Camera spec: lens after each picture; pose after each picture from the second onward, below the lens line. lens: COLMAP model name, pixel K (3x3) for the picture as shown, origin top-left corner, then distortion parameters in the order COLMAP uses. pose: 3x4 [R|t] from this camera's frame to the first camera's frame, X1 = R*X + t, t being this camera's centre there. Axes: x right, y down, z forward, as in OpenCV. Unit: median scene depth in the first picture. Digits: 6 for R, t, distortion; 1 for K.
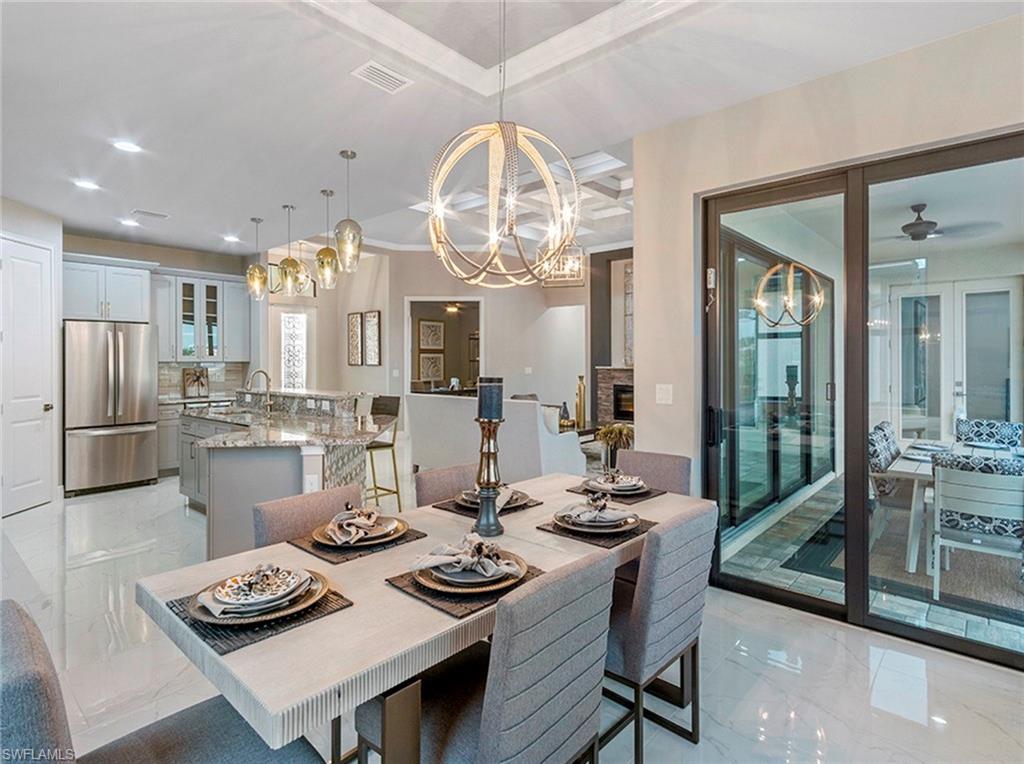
lens RADIAL K [[547.5, 0, 509.1], [0, 547.5, 363.4], [0, 0, 1]] dist [0.007240, 0.003233]
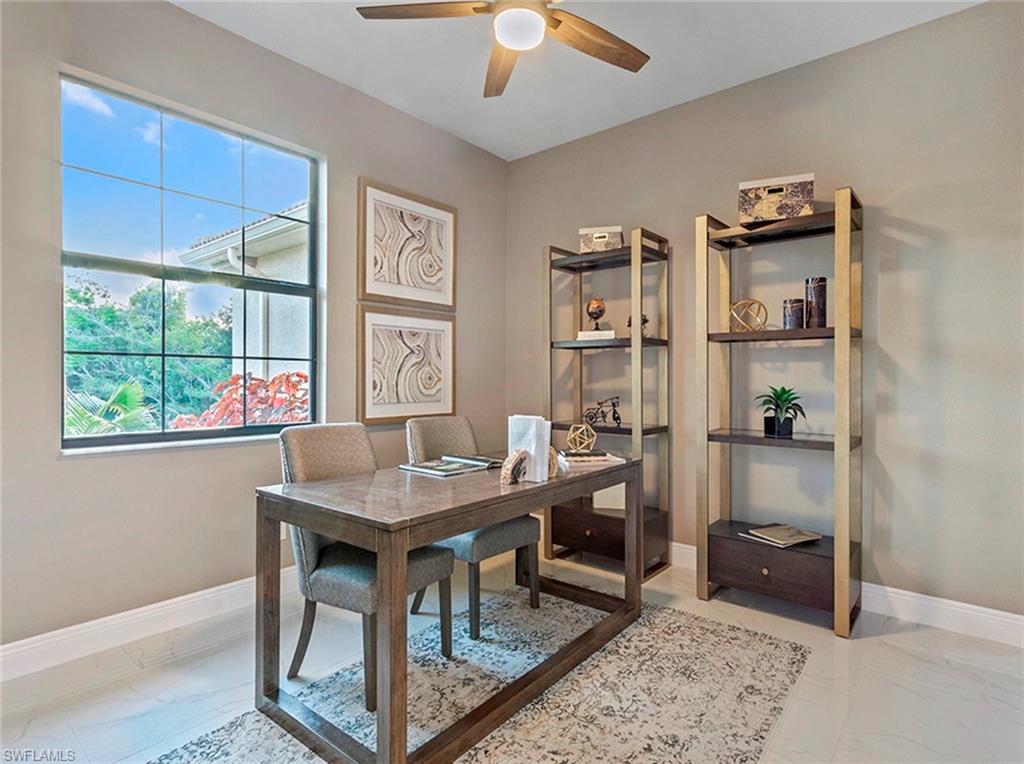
lens RADIAL K [[547.5, 0, 513.4], [0, 547.5, 378.5], [0, 0, 1]] dist [0.007240, 0.003233]
pose [[0.999404, 0.008248, 0.033514, -0.129505], [-0.008183, 0.999964, -0.002076, 0.016924], [-0.033530, 0.001800, 0.999436, 0.948876]]
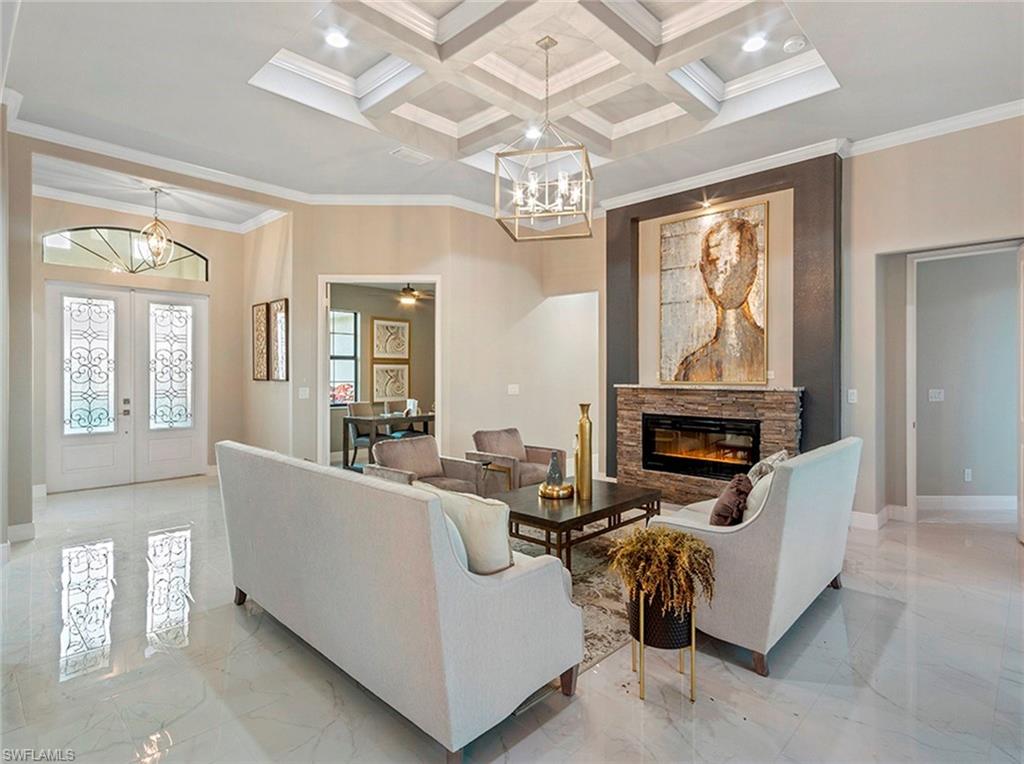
lens RADIAL K [[547.5, 0, 512.6], [0, 547.5, 378.0], [0, 0, 1]] dist [0.007240, 0.003233]
pose [[0.999481, 0.004037, -0.031948, 0.059572], [-0.003977, 0.999990, 0.001921, -0.002389], [0.031955, -0.001793, 0.999488, 0.354064]]
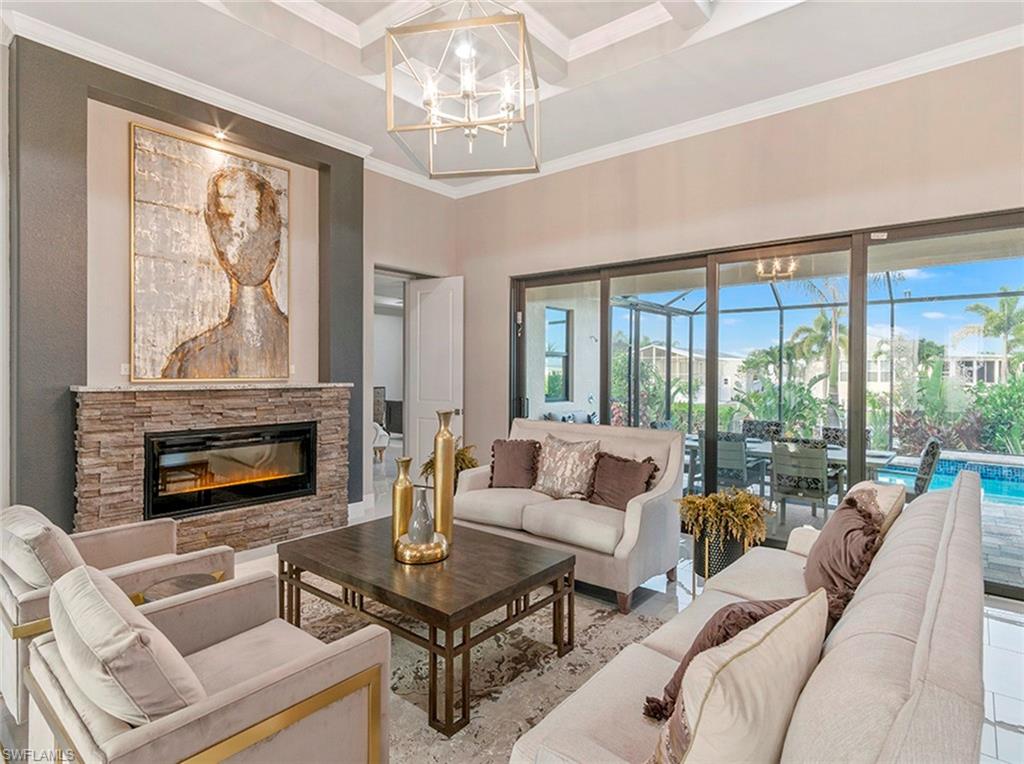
lens RADIAL K [[547.5, 0, 520.2], [0, 547.5, 376.9], [0, 0, 1]] dist [0.007240, 0.003233]
pose [[-0.043791, -0.009005, 0.999000, -0.194495], [0.000053, 0.999959, 0.009016, -0.003396], [-0.999041, 0.000447, -0.043789, 0.736289]]
